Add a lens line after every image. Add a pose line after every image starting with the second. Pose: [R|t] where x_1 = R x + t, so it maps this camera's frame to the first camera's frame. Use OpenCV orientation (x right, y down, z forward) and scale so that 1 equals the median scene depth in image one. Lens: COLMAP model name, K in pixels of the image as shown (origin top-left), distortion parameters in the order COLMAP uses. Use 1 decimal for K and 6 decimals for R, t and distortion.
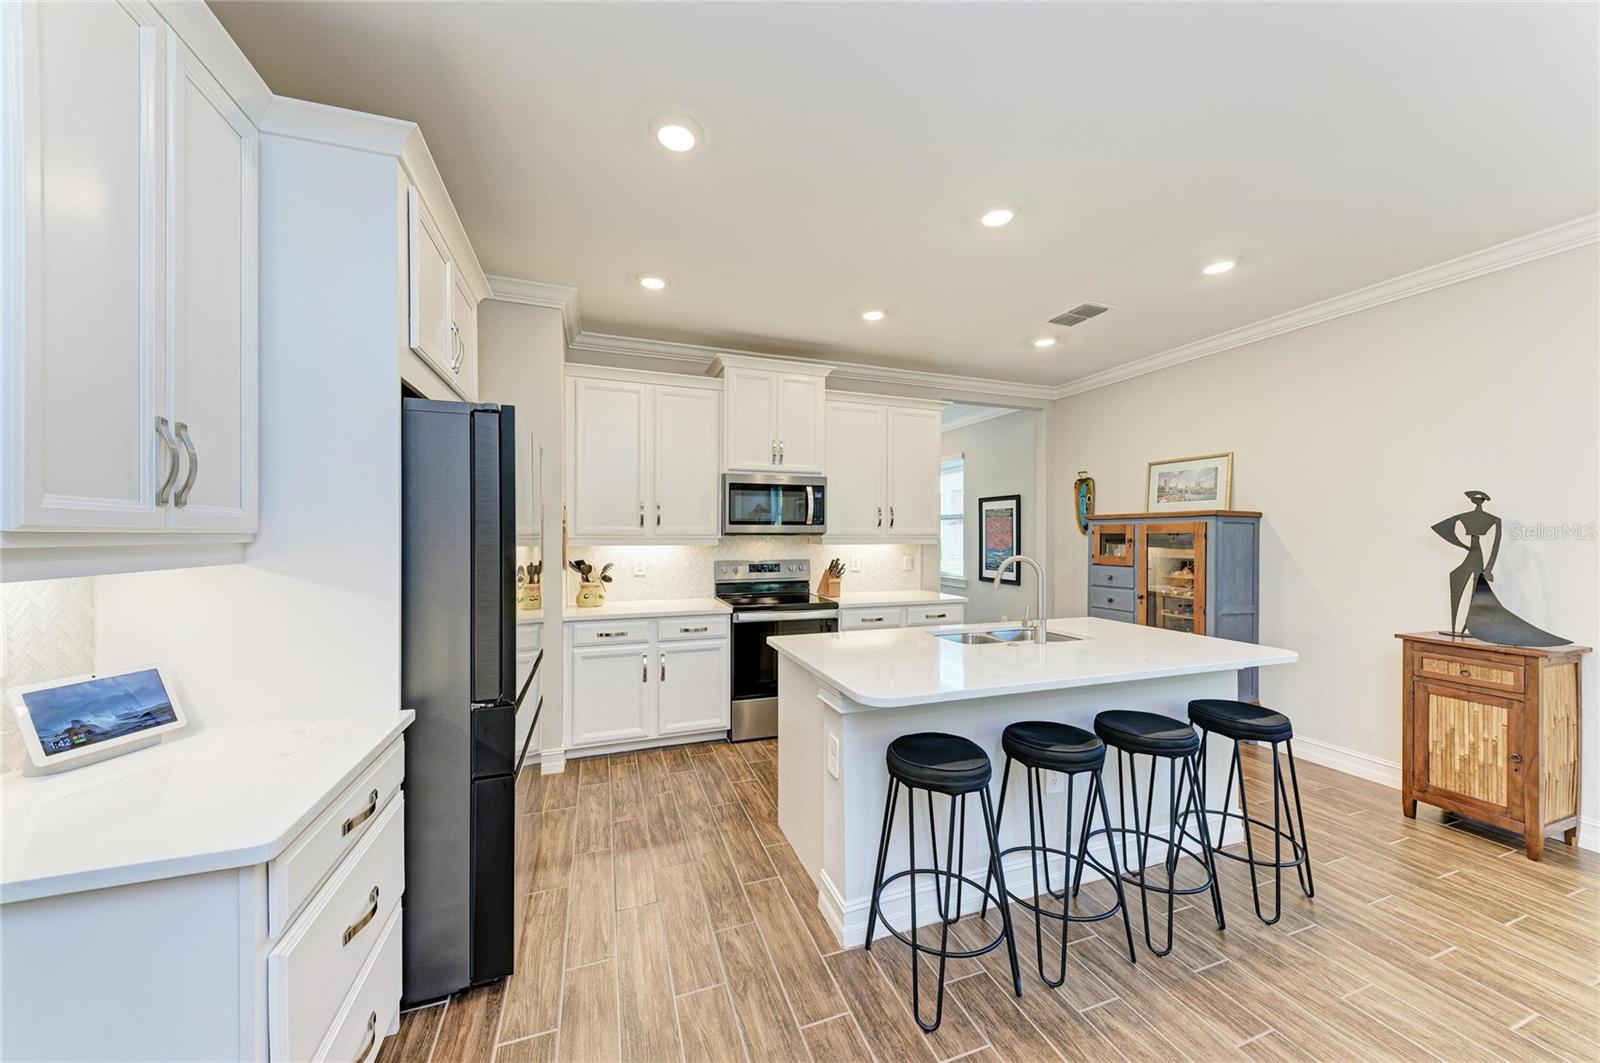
lens RADIAL K [[552.5, 0, 801.9], [0, 552.5, 534.6], [0, 0, 1]] dist [0.016679, -0.004686]
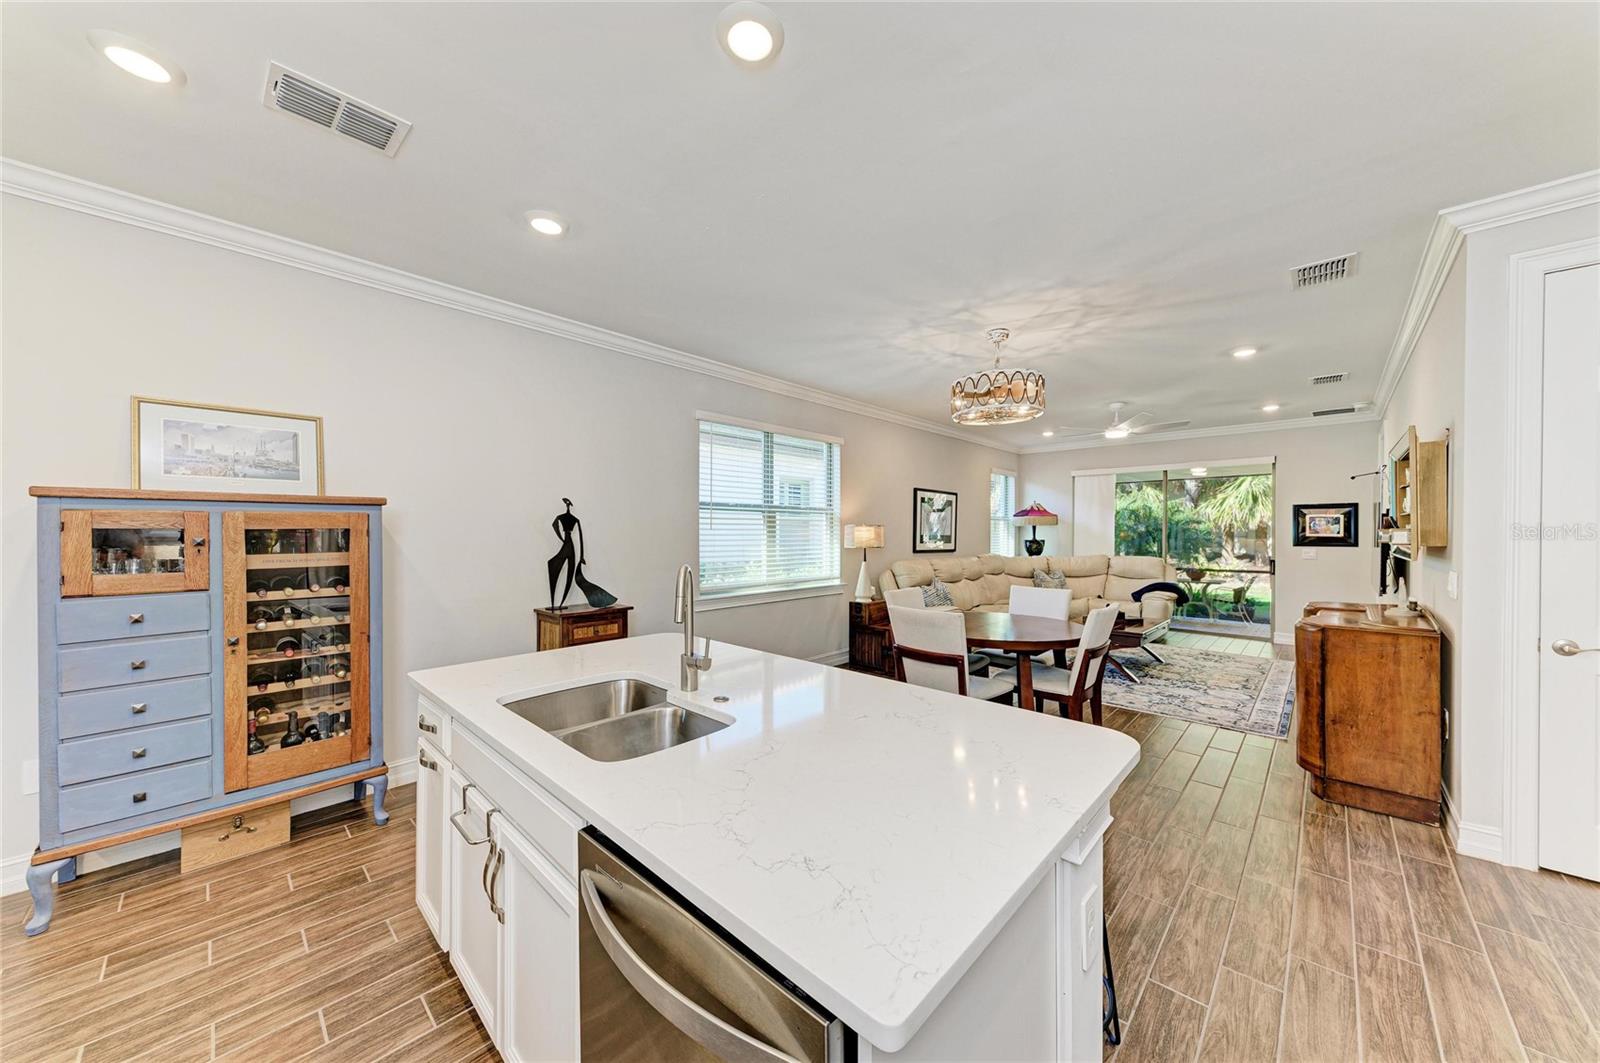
lens RADIAL K [[552.5, 0, 801.9], [0, 552.5, 534.6], [0, 0, 1]] dist [0.016679, -0.004686]
pose [[-0.448859, -0.007312, 0.893573, -0.157474], [-0.001221, 0.999971, 0.007569, -0.001455], [-0.893602, 0.002306, -0.448855, 0.752126]]
